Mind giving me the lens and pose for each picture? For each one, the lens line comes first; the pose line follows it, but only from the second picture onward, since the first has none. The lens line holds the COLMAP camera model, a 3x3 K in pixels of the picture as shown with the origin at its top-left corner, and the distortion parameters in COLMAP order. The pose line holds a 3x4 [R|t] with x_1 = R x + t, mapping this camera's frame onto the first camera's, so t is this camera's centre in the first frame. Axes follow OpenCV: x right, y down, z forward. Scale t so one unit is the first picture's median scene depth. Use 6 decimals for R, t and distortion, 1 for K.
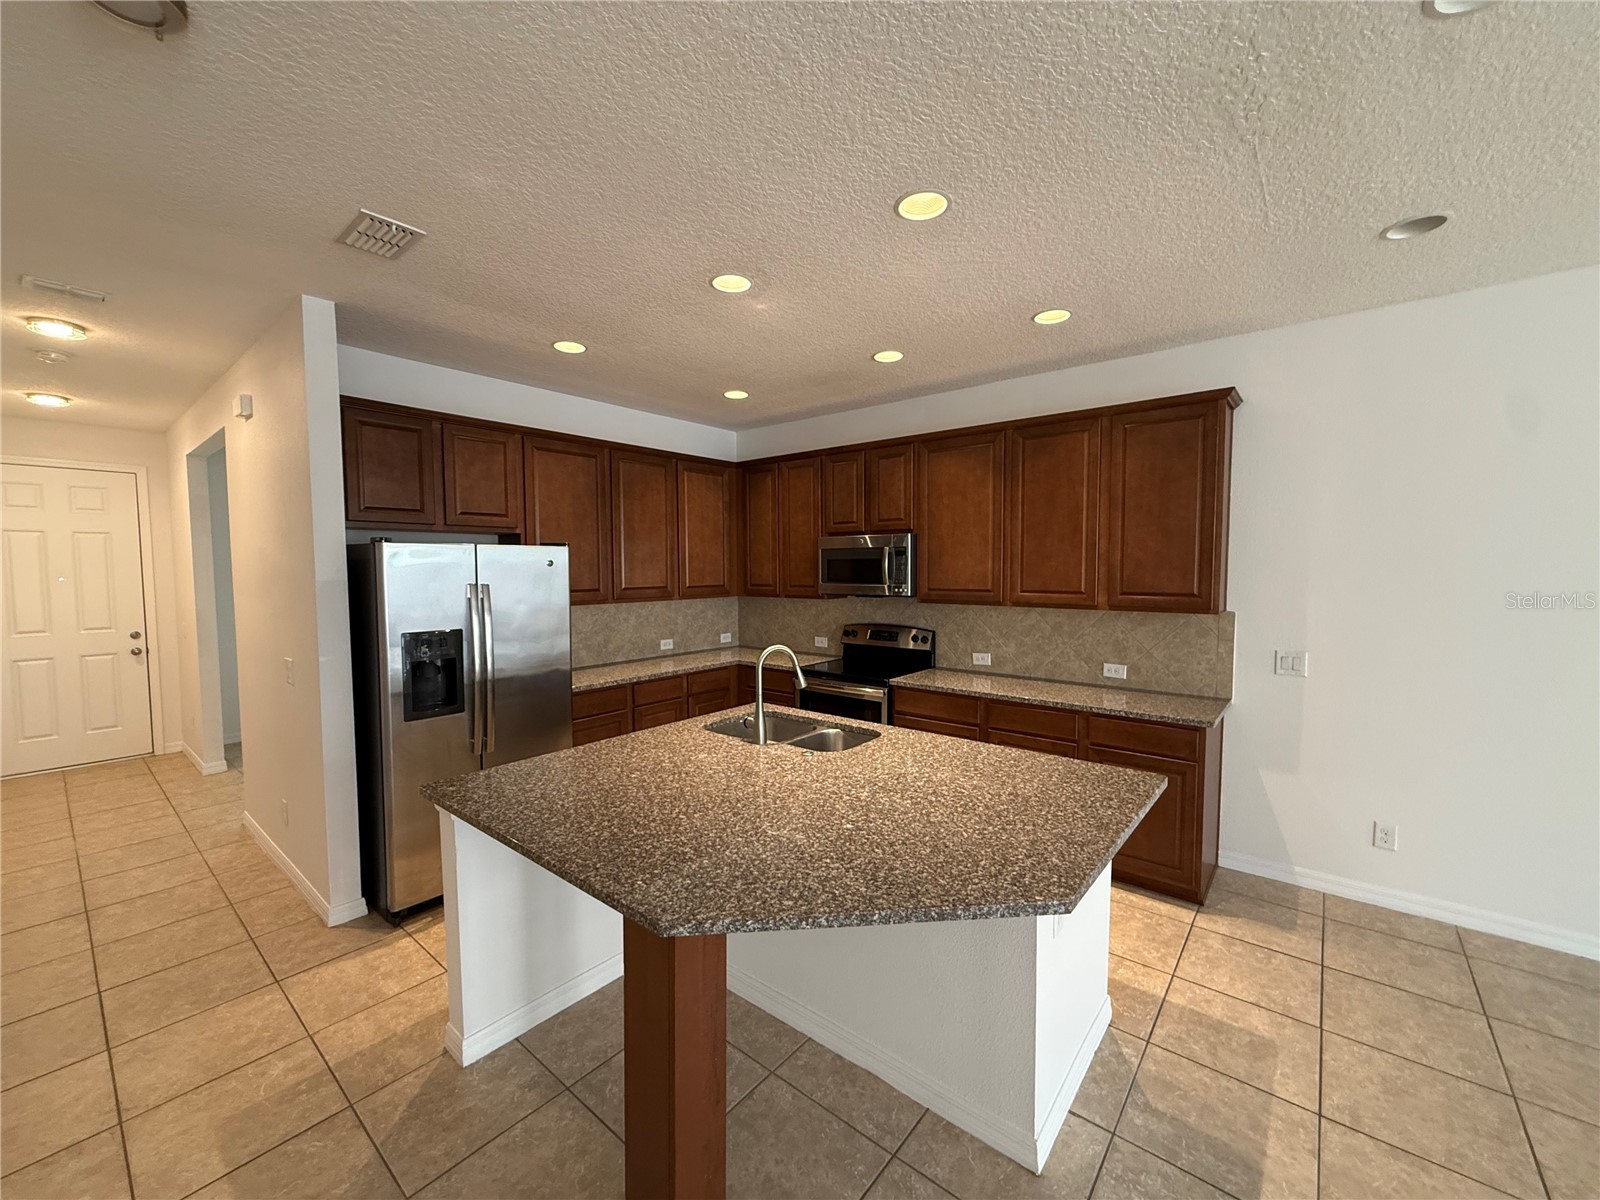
lens RADIAL K [[640.1, 0, 799.3], [0, 640.1, 600.1], [0, 0, 1]] dist [0.000484, 0.000335]
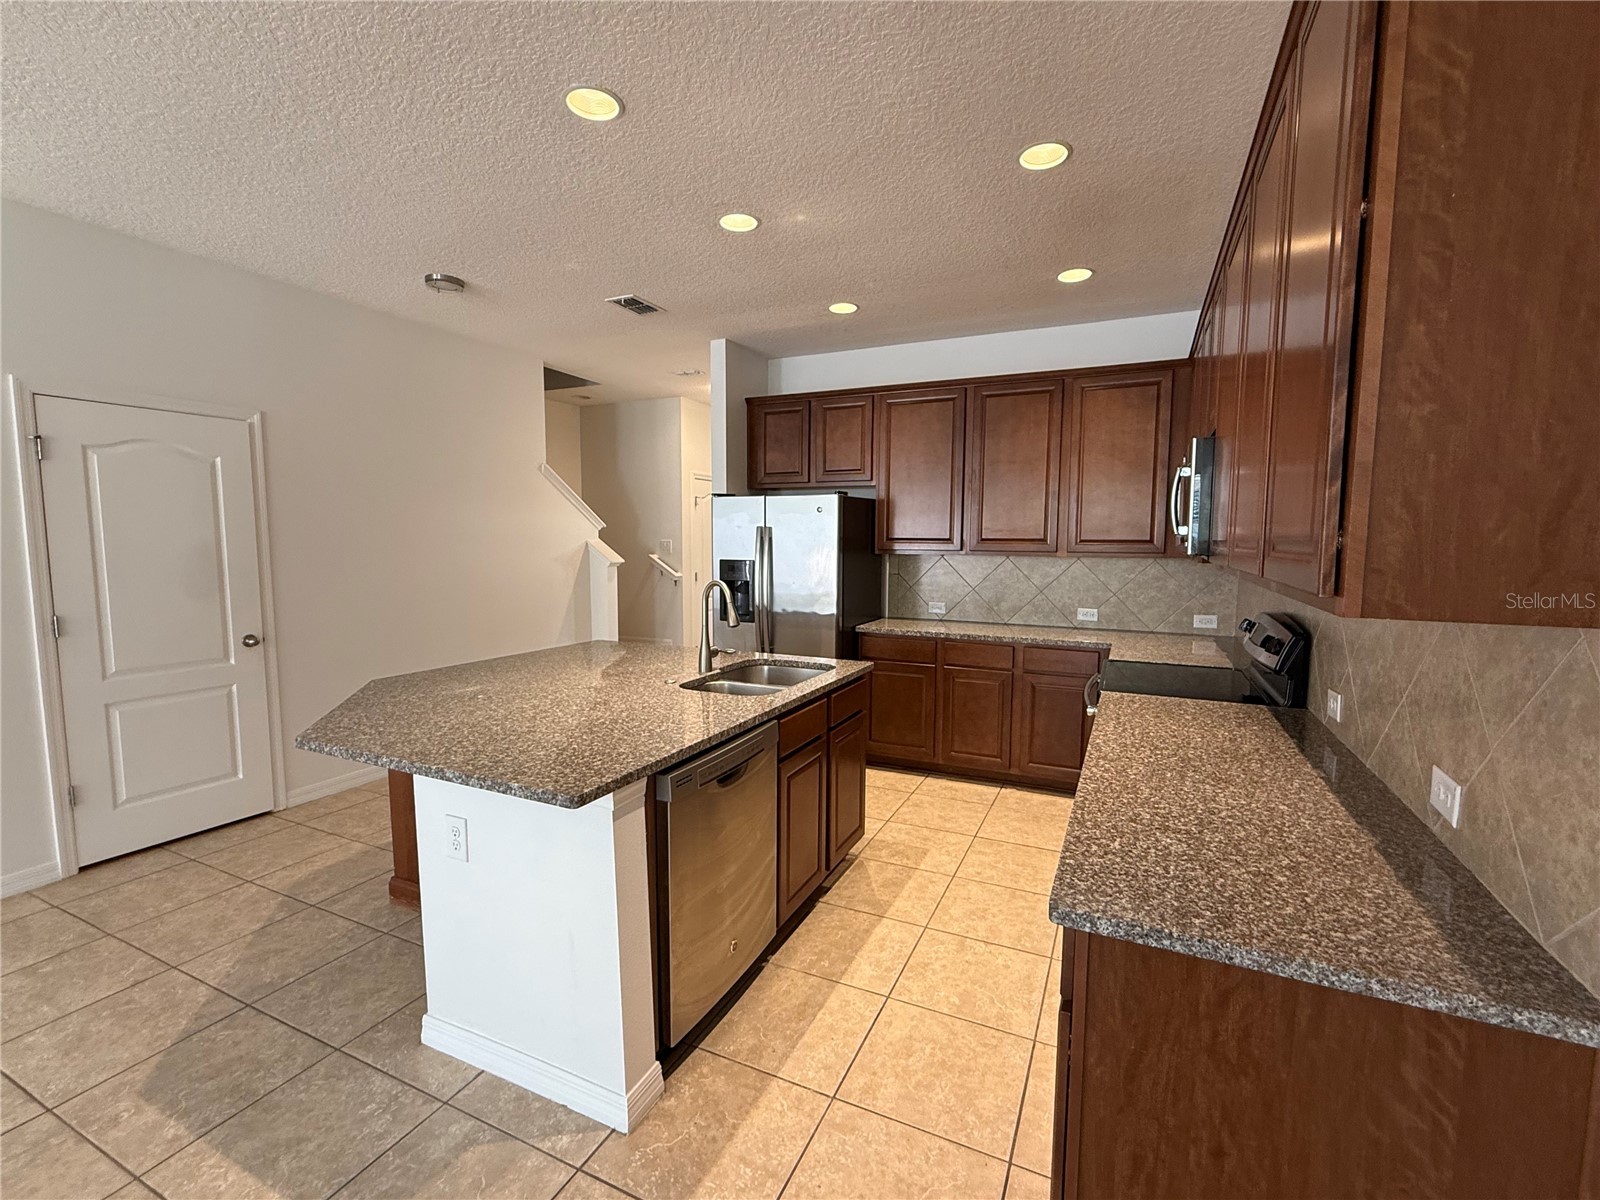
lens RADIAL K [[701.5, 0, 800.8], [0, 701.5, 602.6], [0, 0, 1]] dist [-0.002422, -0.000472]
pose [[0.246933, 0.094075, -0.964455, 0.969413], [-0.059779, 0.994860, 0.081736, 0.008067], [0.967187, 0.037470, 0.251287, 0.778432]]
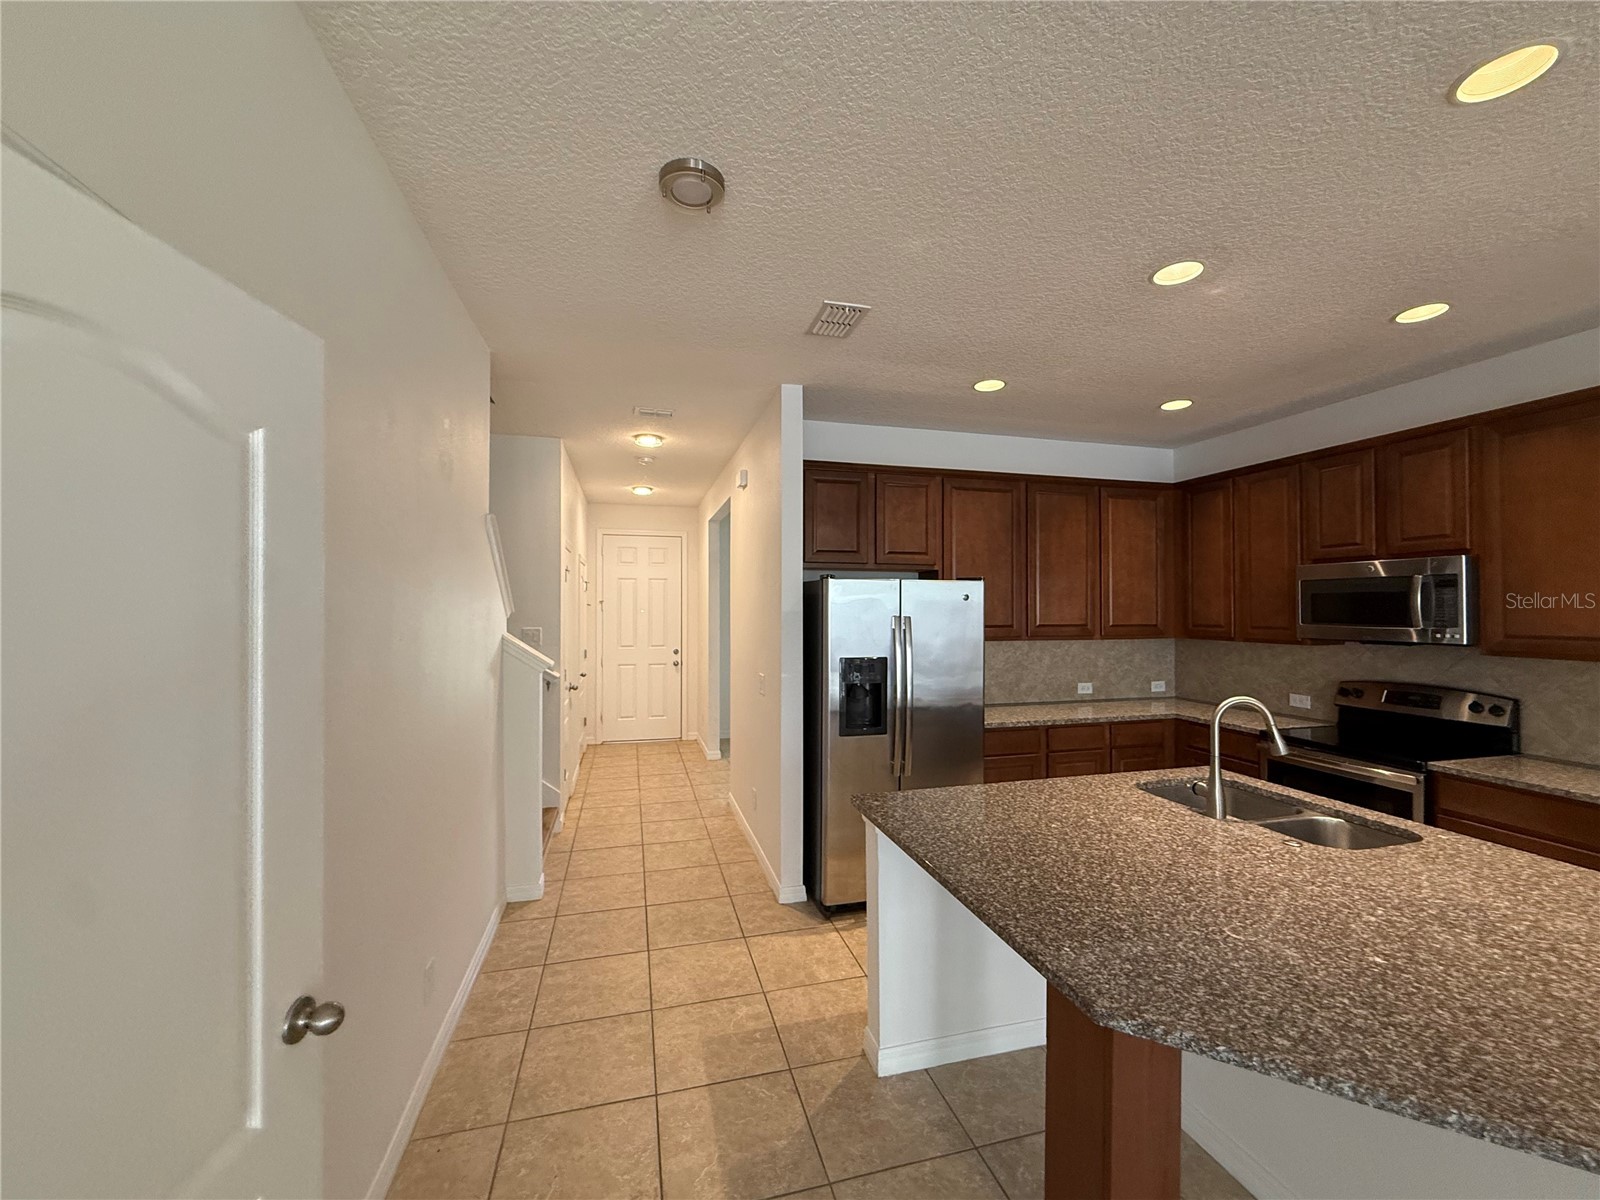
lens RADIAL K [[640.1, 0, 797.8], [0, 640.1, 600.5], [0, 0, 1]] dist [0.000484, 0.000335]
pose [[0.814934, -0.000058, -0.579553, -0.020759], [-0.036640, 0.997994, -0.051621, 0.011499], [0.578394, 0.063302, 0.813298, 0.021143]]
